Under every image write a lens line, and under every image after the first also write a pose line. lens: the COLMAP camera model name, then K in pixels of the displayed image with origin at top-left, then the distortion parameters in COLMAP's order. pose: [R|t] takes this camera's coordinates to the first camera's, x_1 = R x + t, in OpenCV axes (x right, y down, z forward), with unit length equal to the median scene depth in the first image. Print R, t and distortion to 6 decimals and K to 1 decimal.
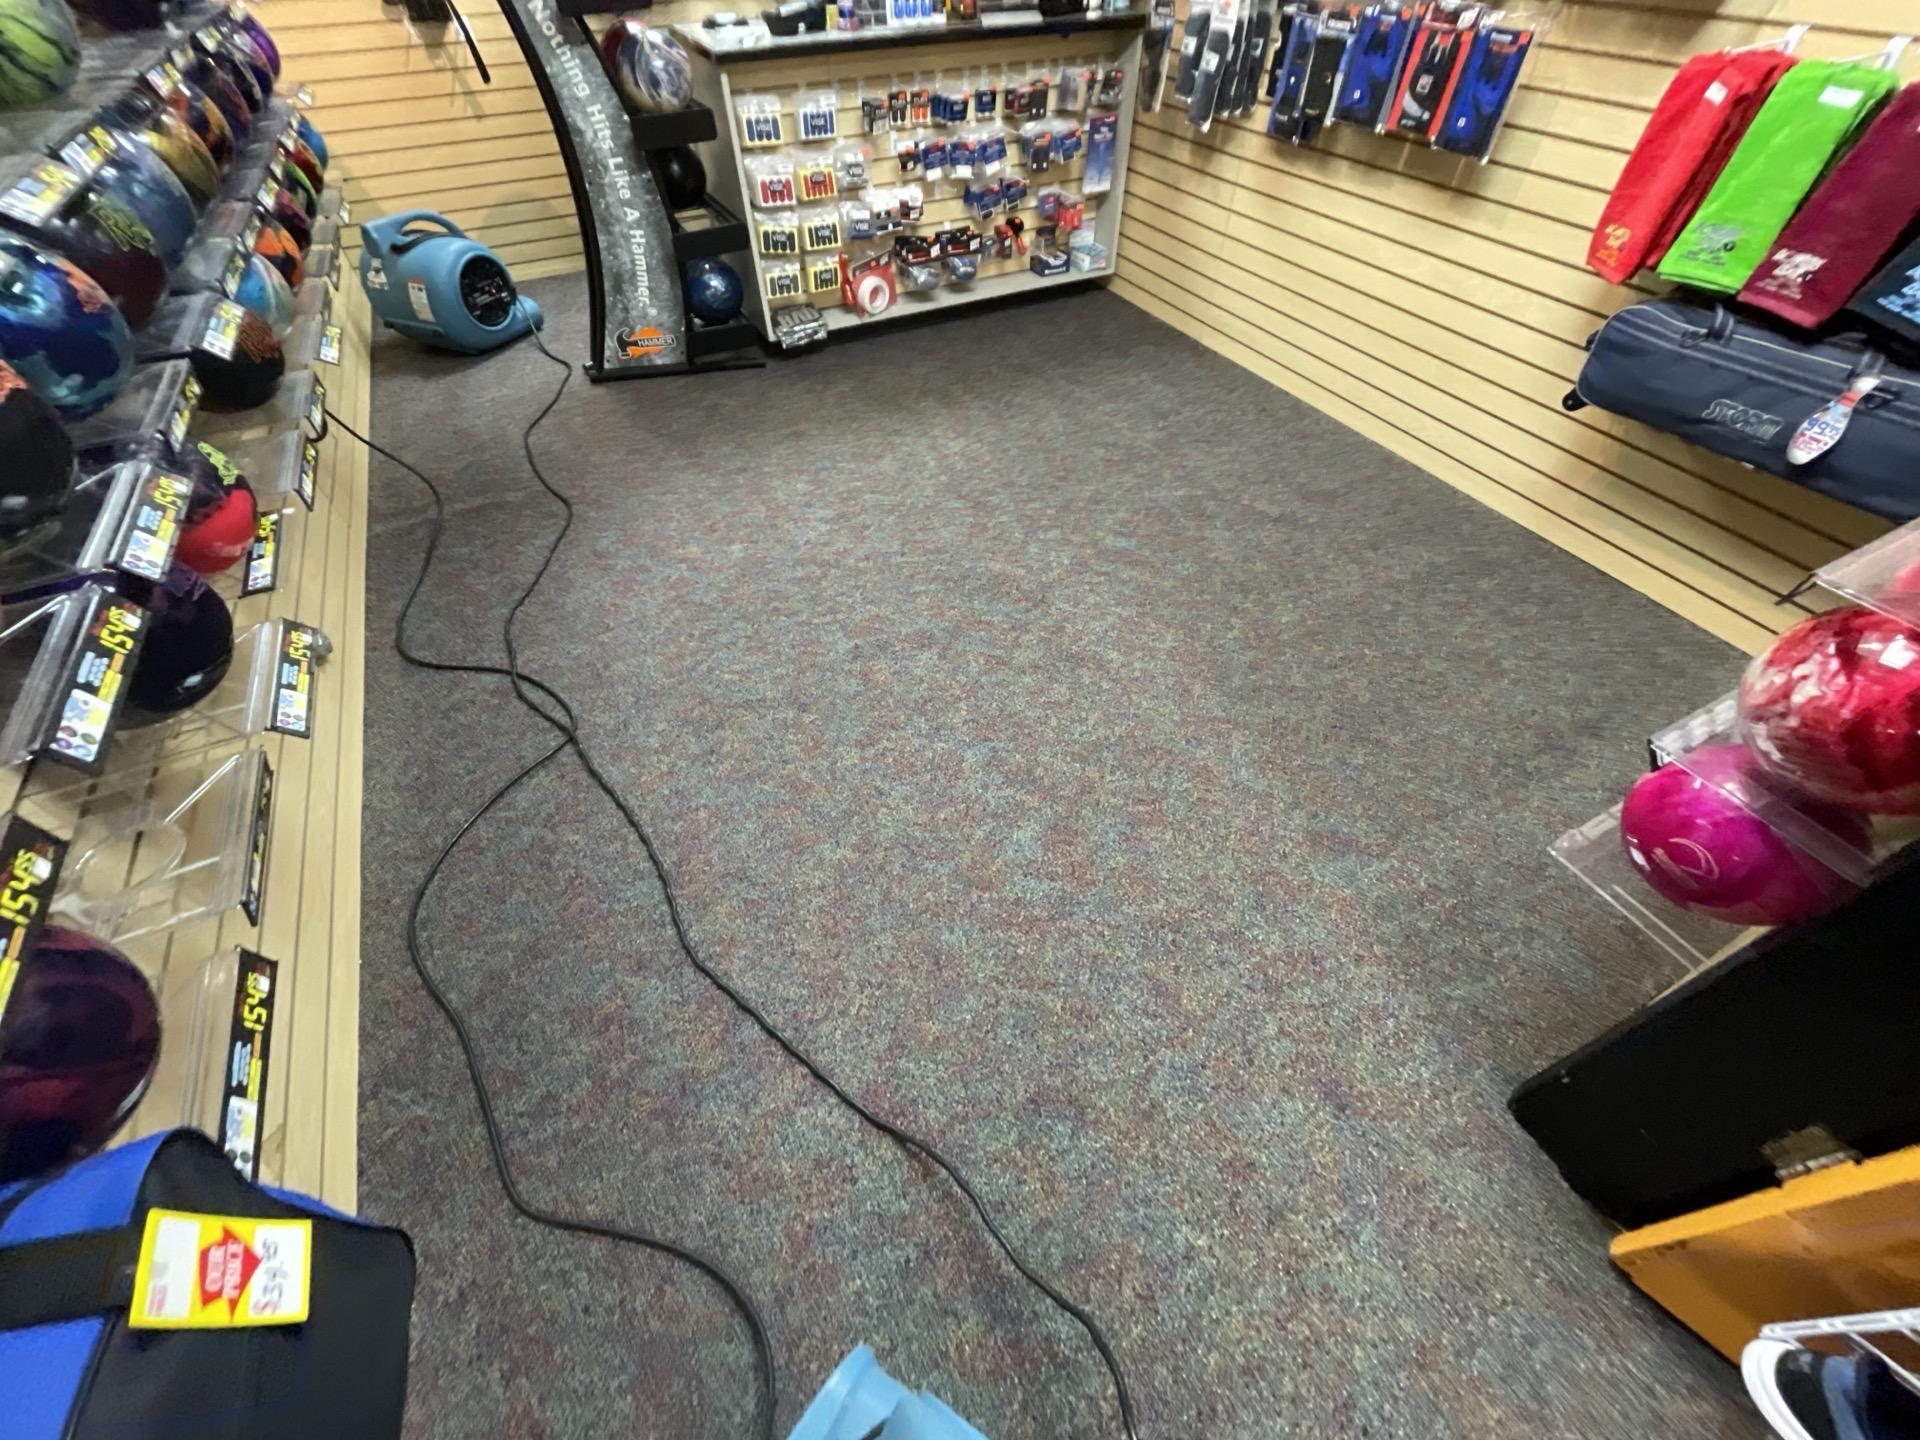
lens RADIAL K [[784.9, 0, 960.0], [0, 784.9, 720.0], [0, 0, 1]] dist [0.001062, -0.000066]
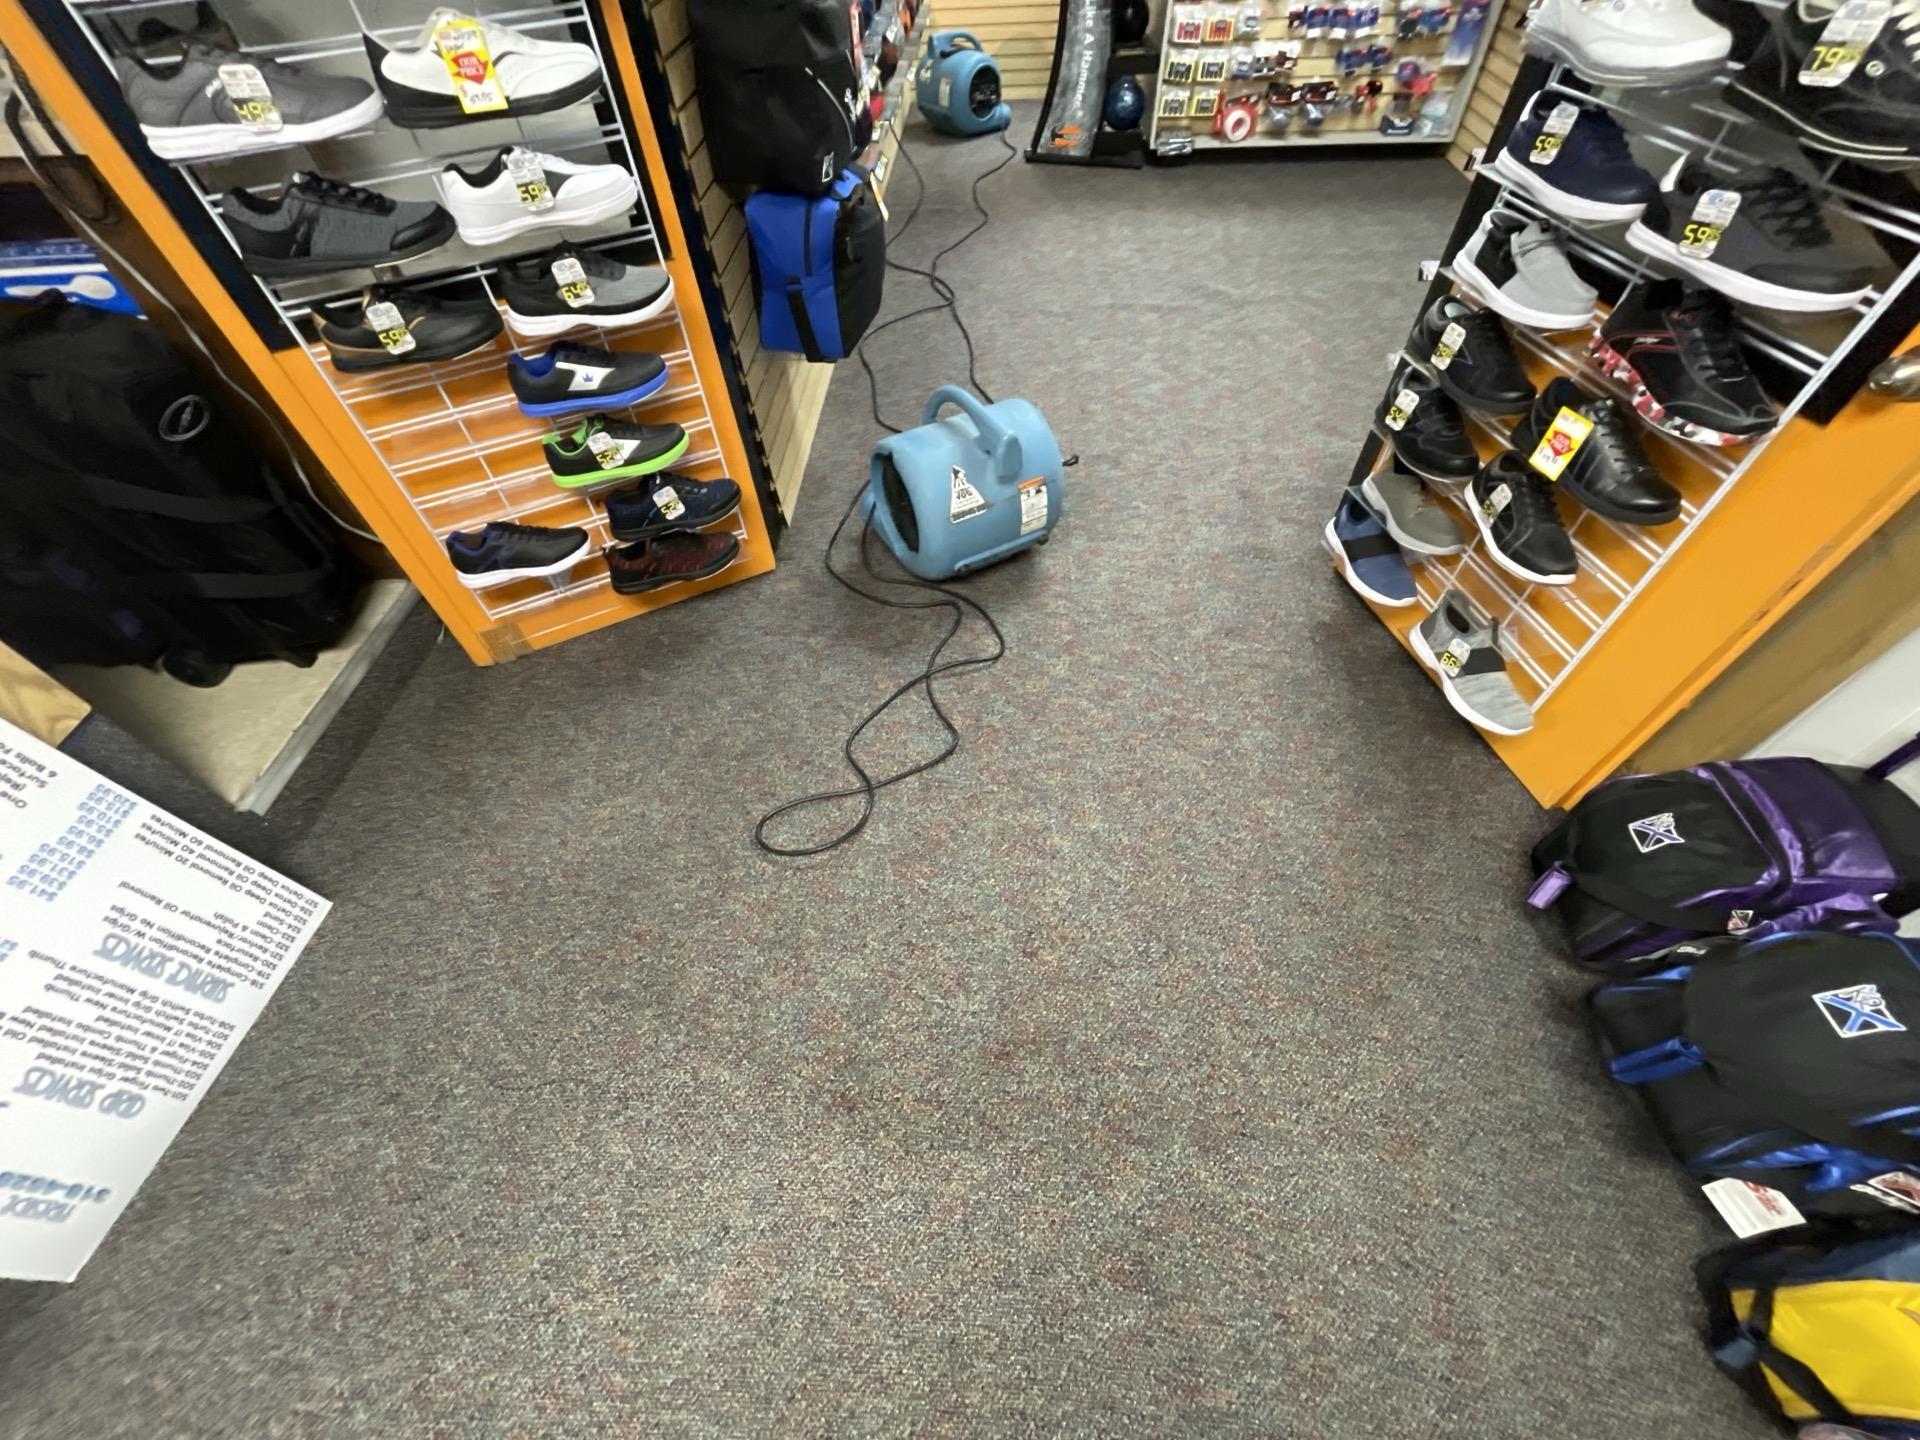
lens RADIAL K [[772.4, 0, 960.0], [0, 772.4, 720.0], [0, 0, 1]] dist [-0.003175, -0.000910]
pose [[0.874077, 0.365556, -0.319935, 0.280070], [-0.339652, 0.930738, 0.135511, 0.404343], [0.347312, -0.009781, 0.937699, -0.428787]]
